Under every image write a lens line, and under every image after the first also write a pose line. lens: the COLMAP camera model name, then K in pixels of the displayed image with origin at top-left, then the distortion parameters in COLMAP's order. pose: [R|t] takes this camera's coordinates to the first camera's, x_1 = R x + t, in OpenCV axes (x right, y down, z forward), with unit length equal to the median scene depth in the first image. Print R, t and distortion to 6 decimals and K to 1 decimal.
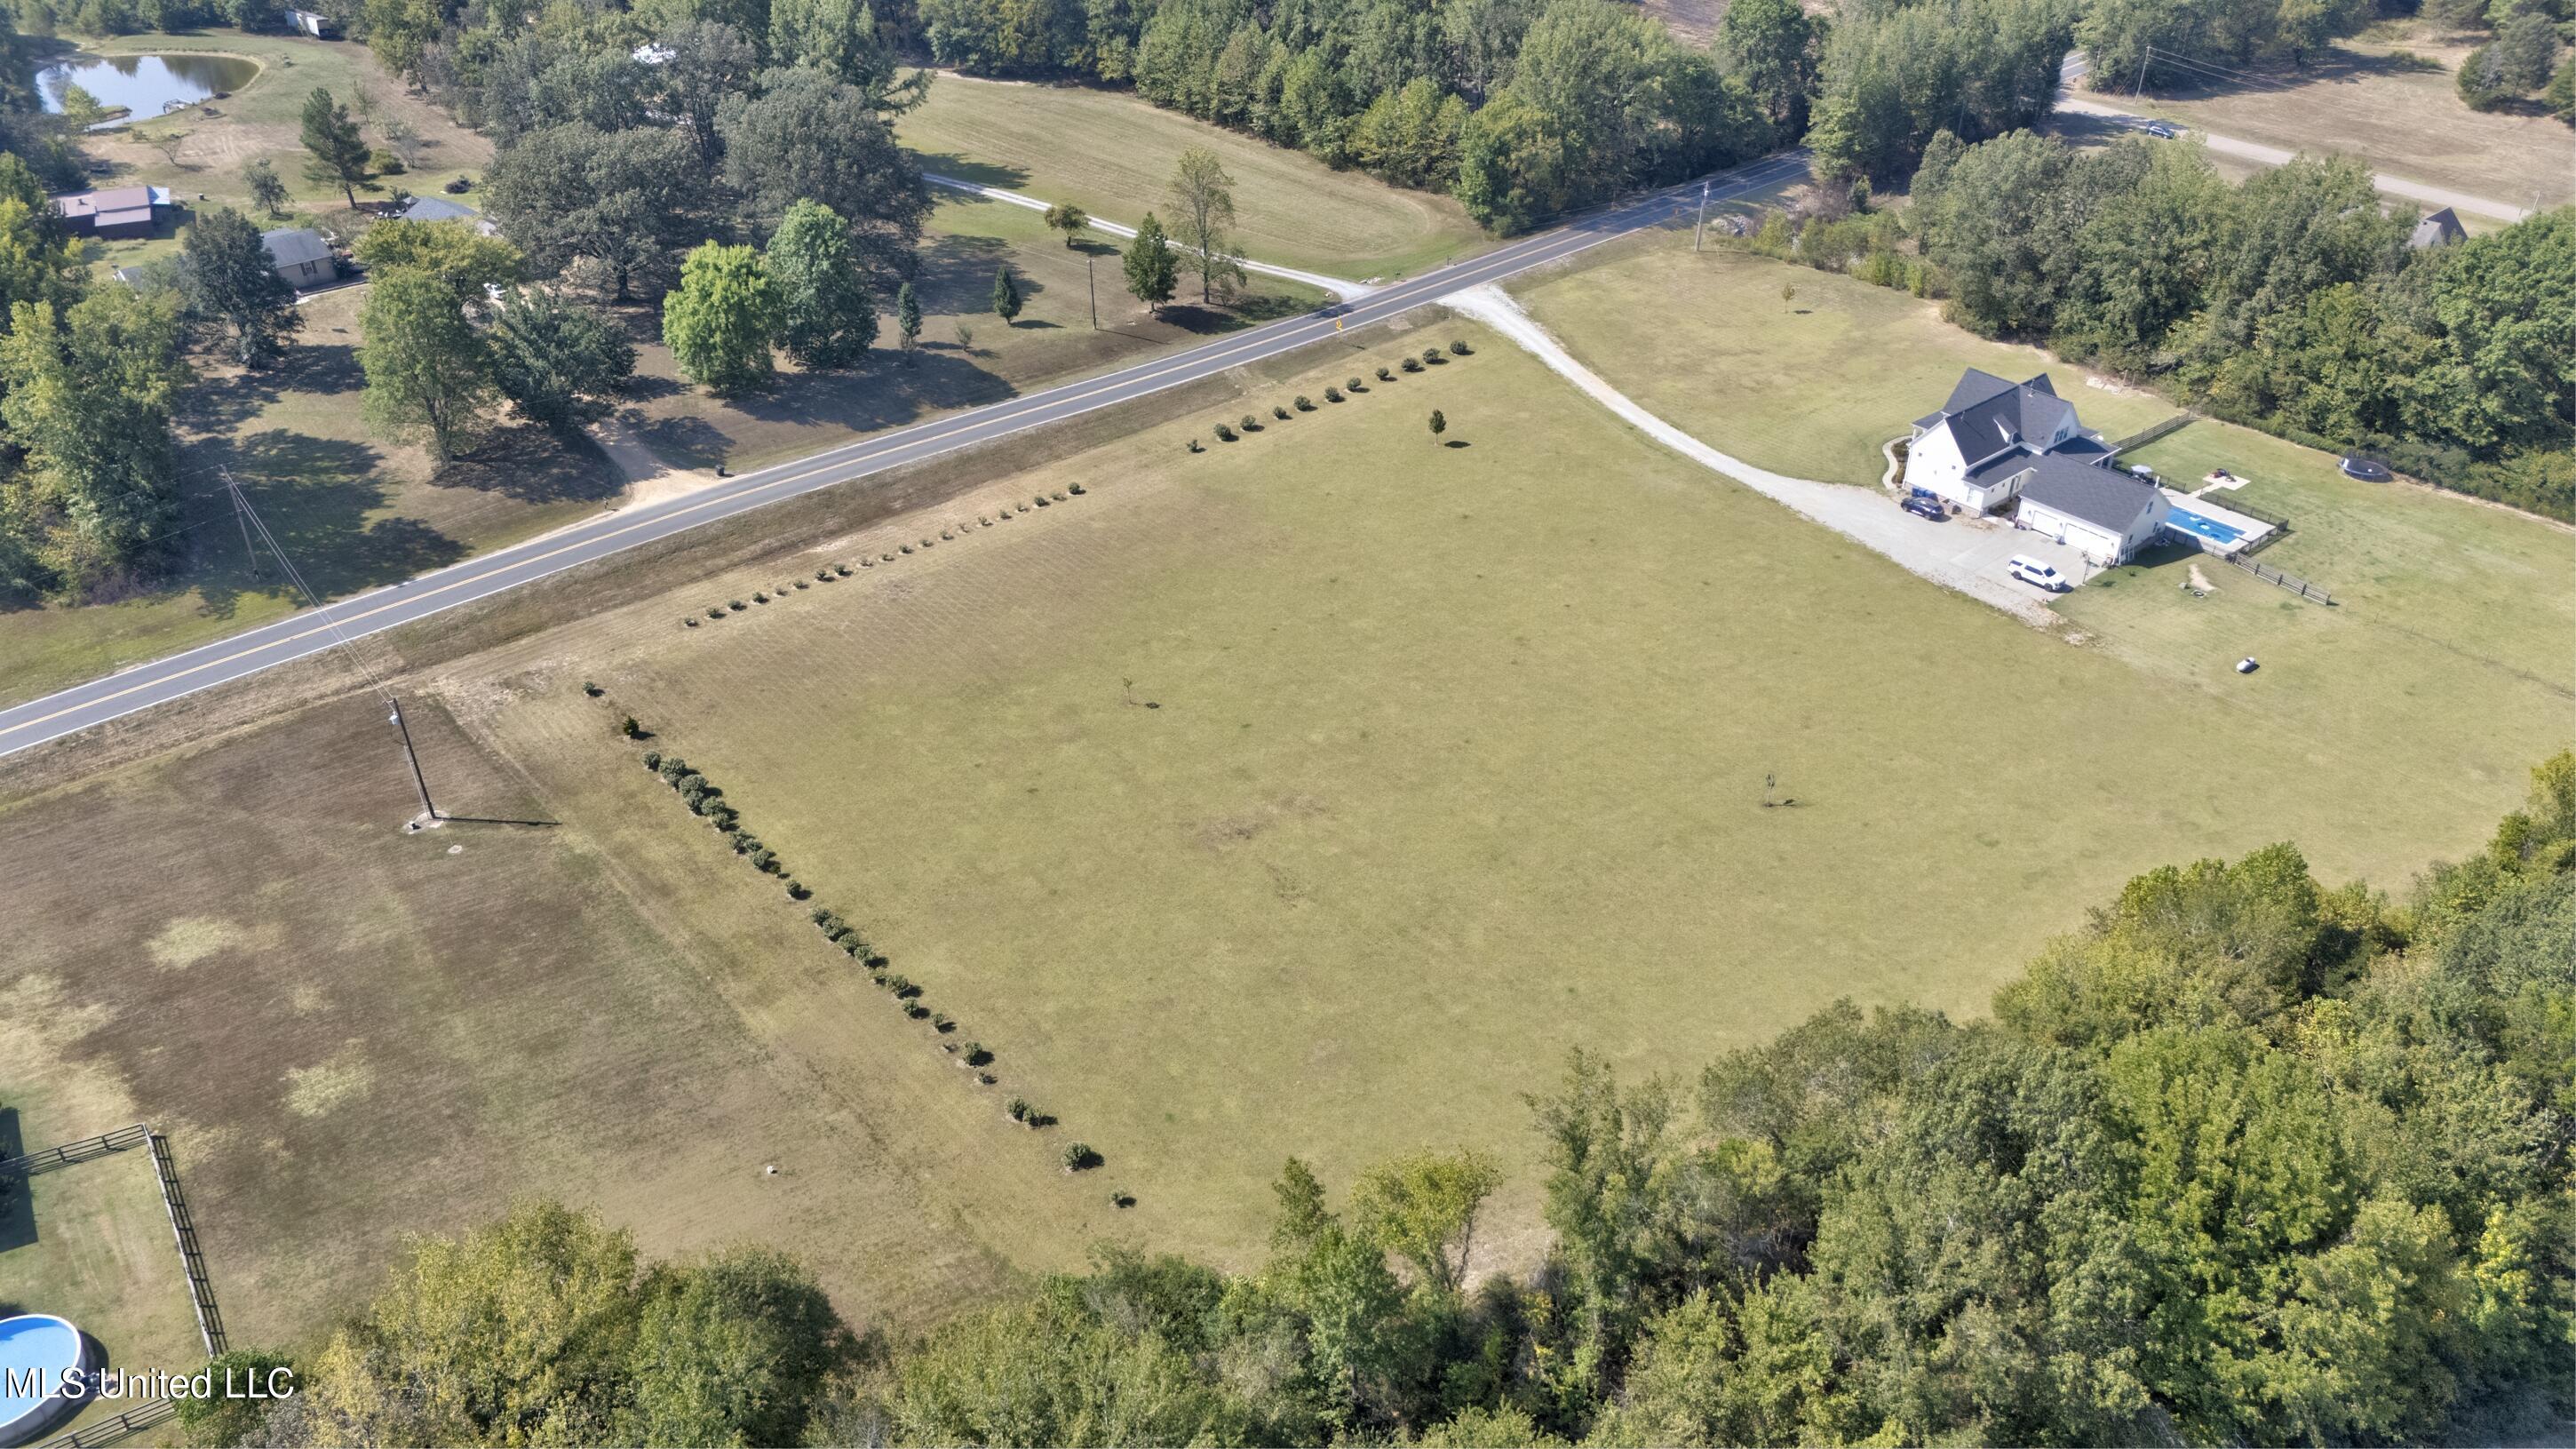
lens RADIAL K [[1900.9, 0, 1290.7], [0, 1900.9, 721.9], [0, 0, 1]] dist [0.072937, -0.074381]
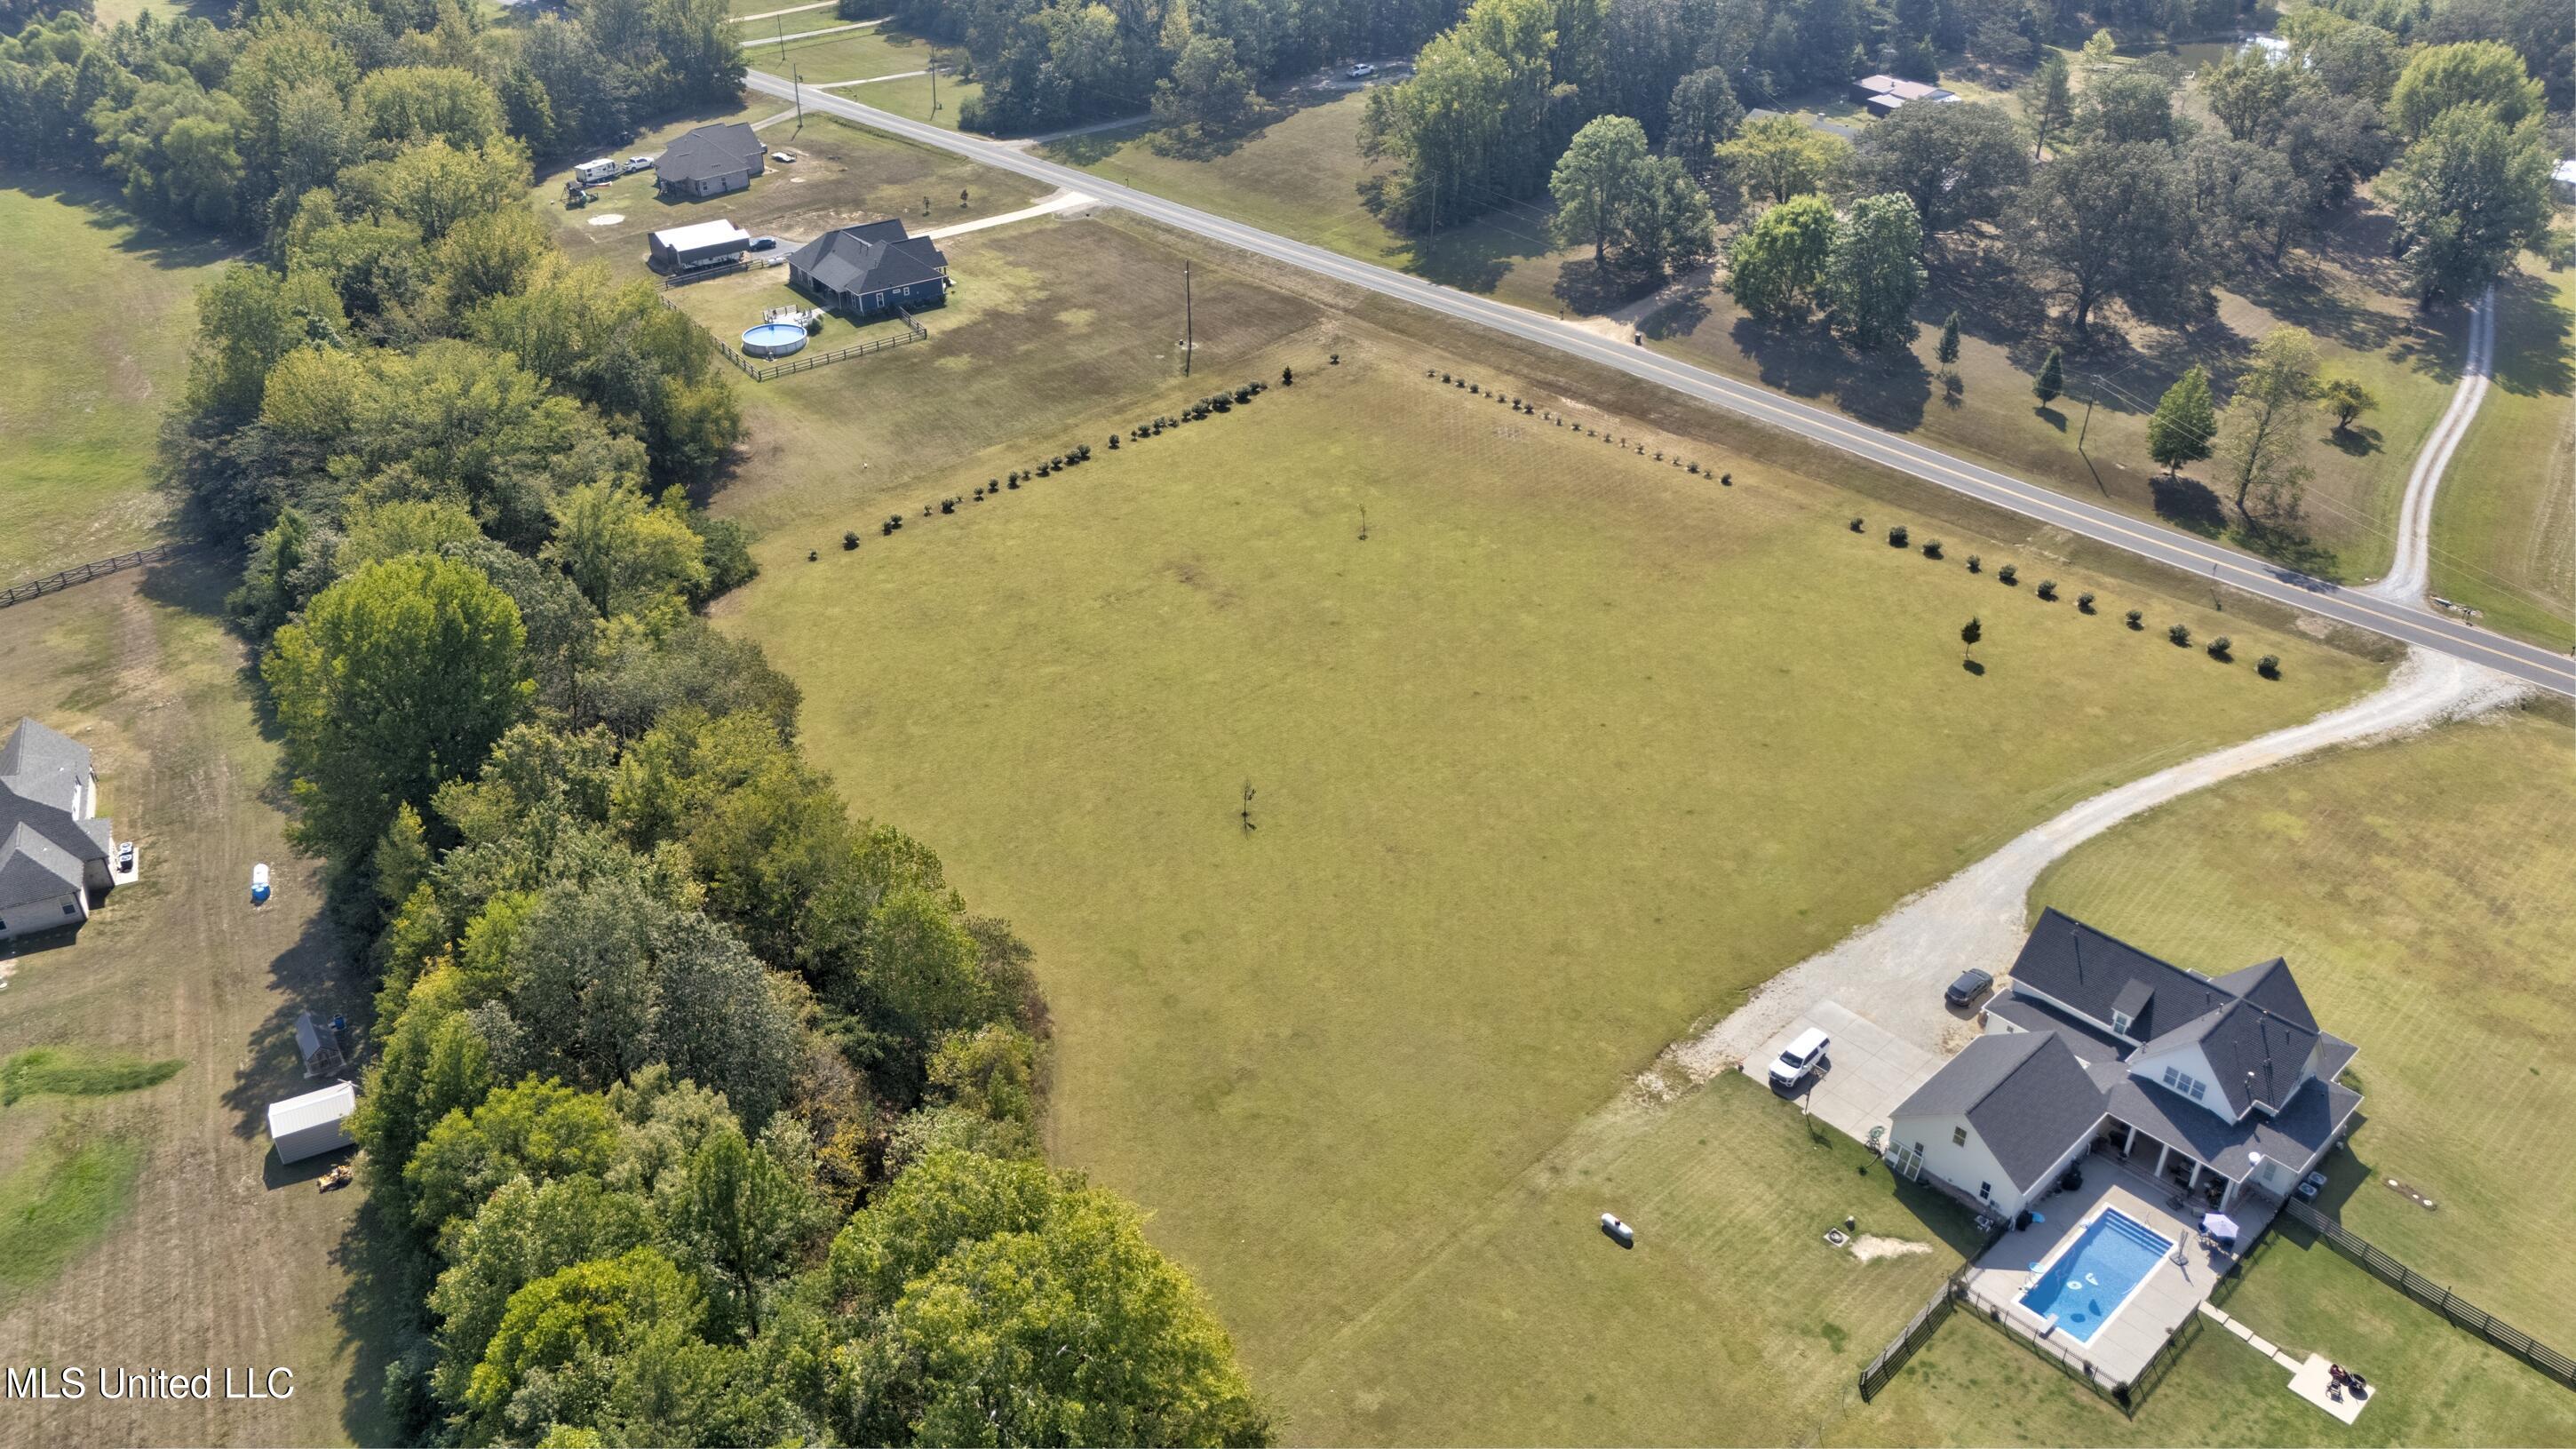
lens RADIAL K [[1900.9, 0, 1290.7], [0, 1900.9, 721.9], [0, 0, 1]] dist [0.072937, -0.074381]
pose [[0.062884, 0.527910, -0.846969, 0.858424], [-0.547279, 0.727914, 0.413071, -0.337269], [0.834585, 0.437552, 0.334688, 0.514951]]
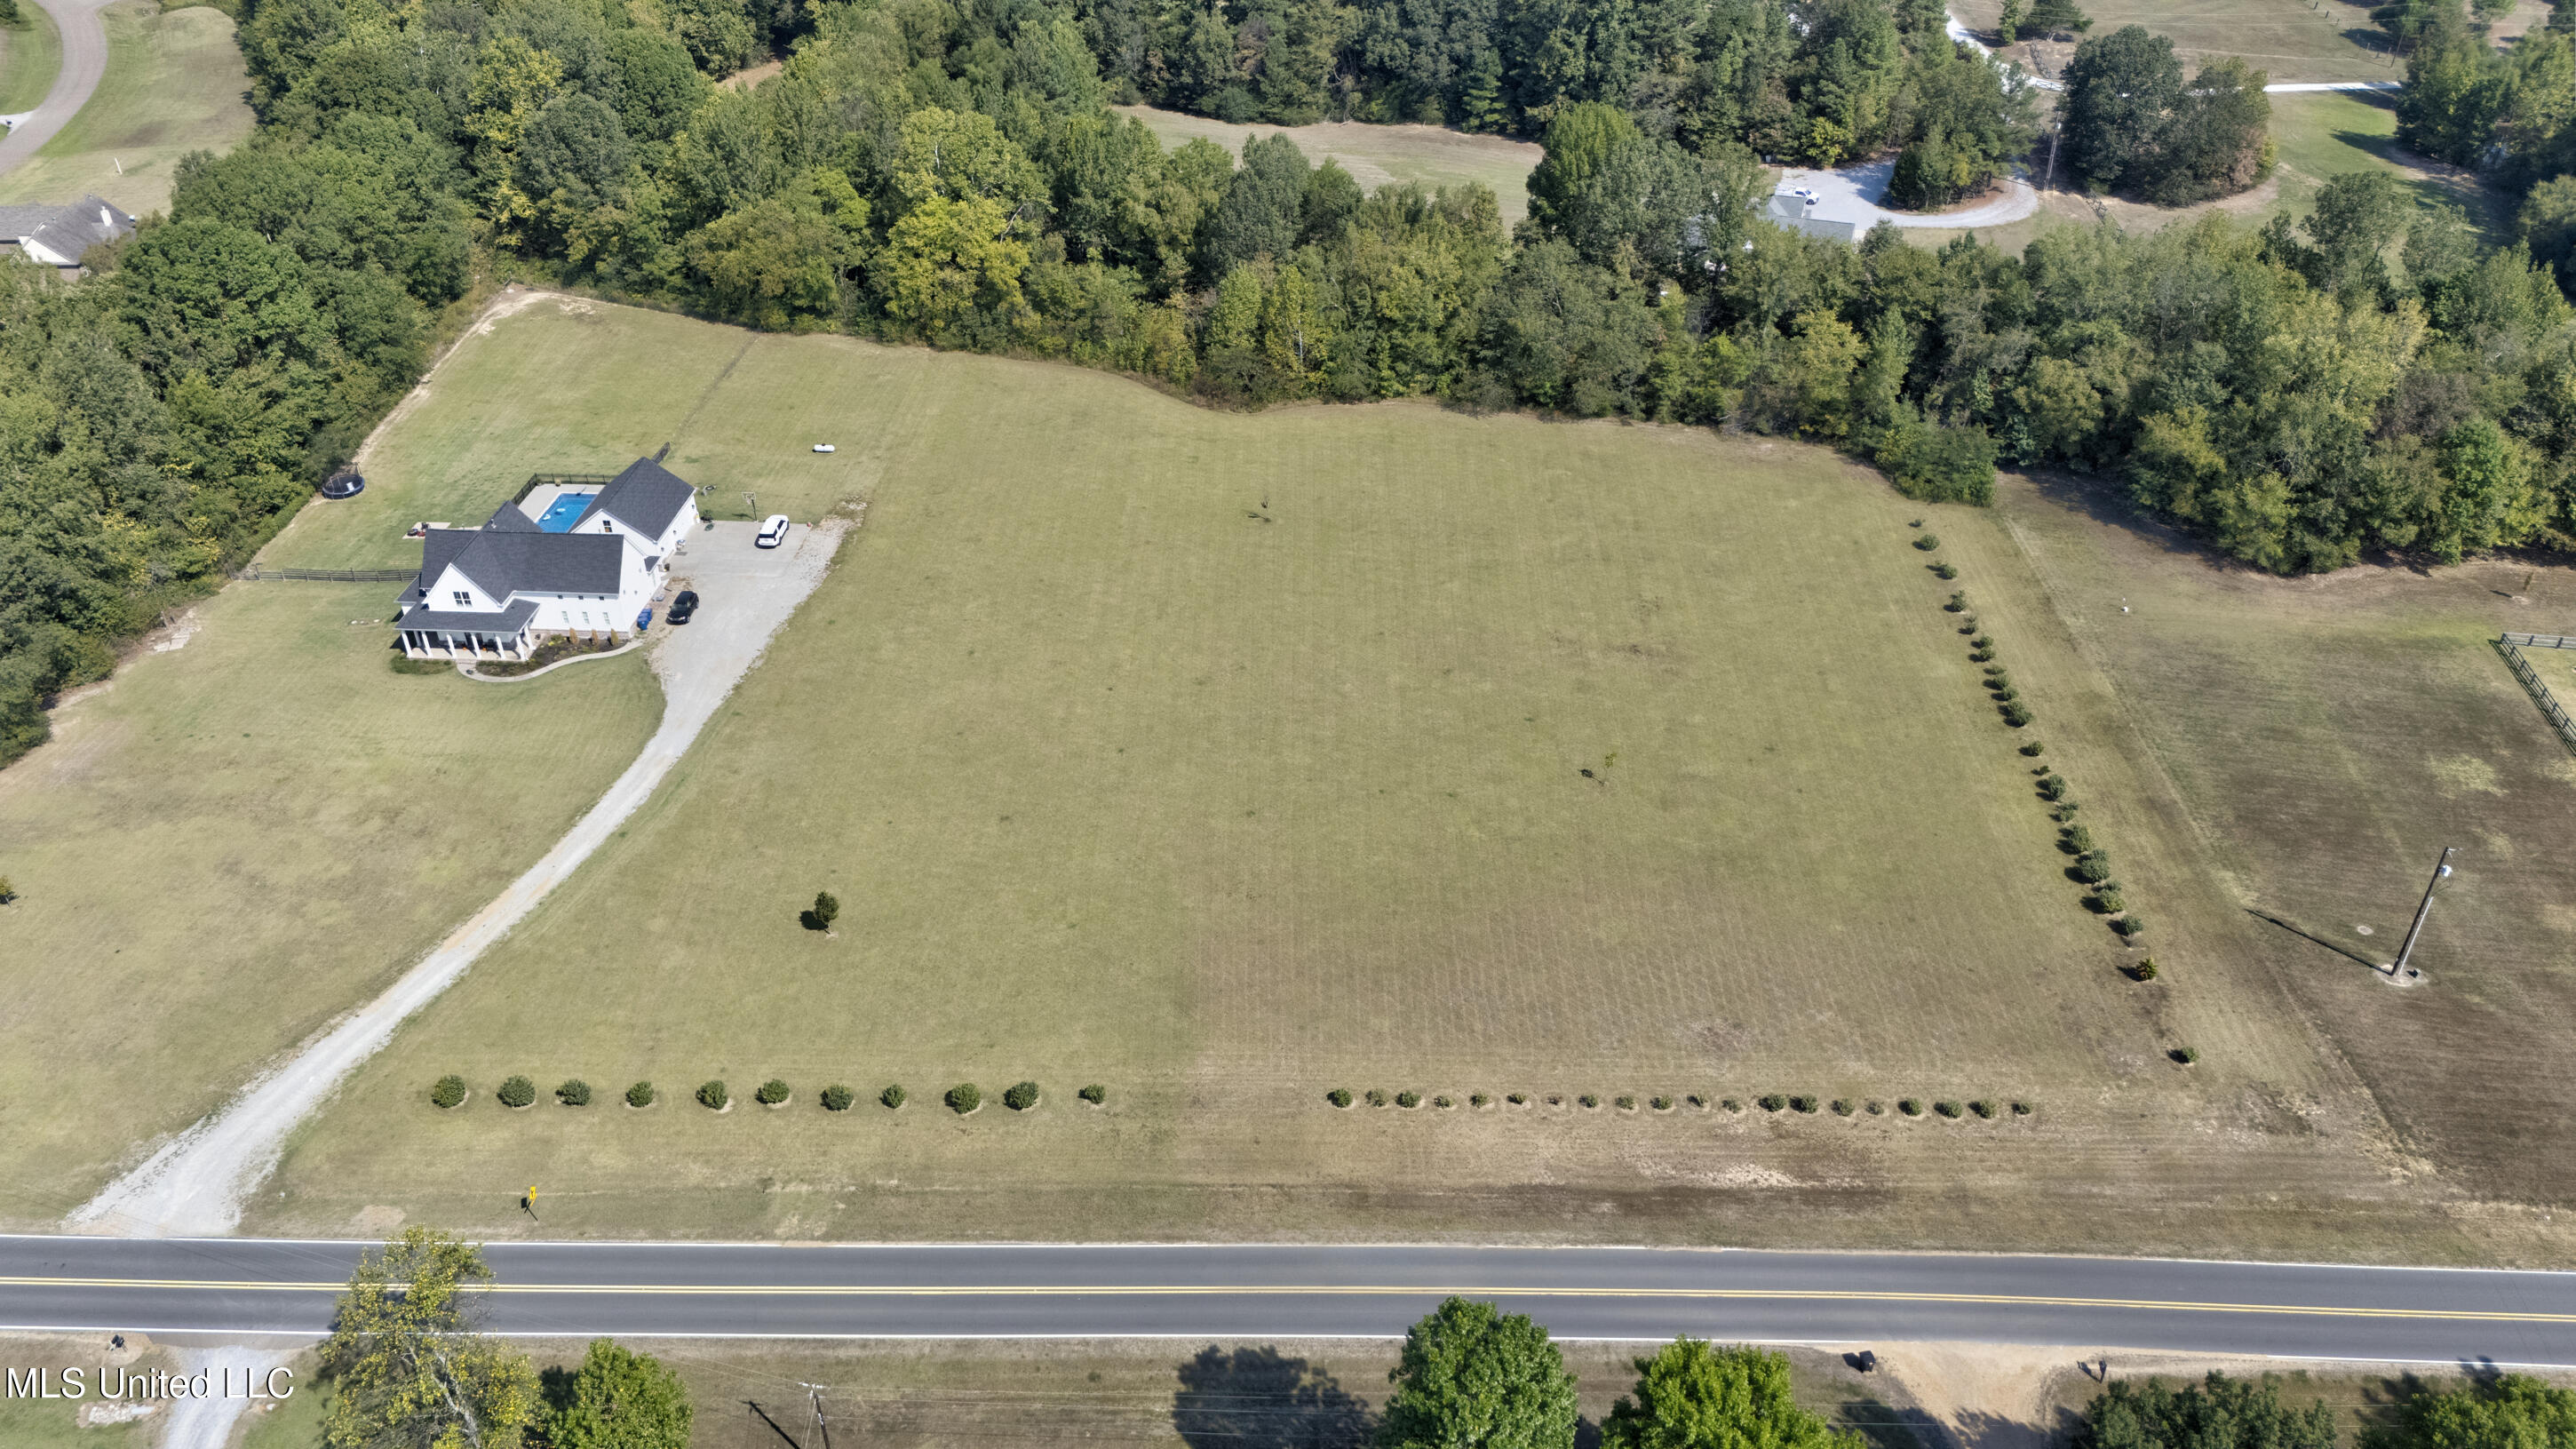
lens RADIAL K [[1900.9, 0, 1290.7], [0, 1900.9, 721.9], [0, 0, 1]] dist [0.072937, -0.074381]
pose [[-0.723932, -0.374626, 0.579291, -0.424377], [0.384519, 0.478057, 0.789688, -0.692117], [-0.572771, 0.794429, -0.202030, 1.061732]]
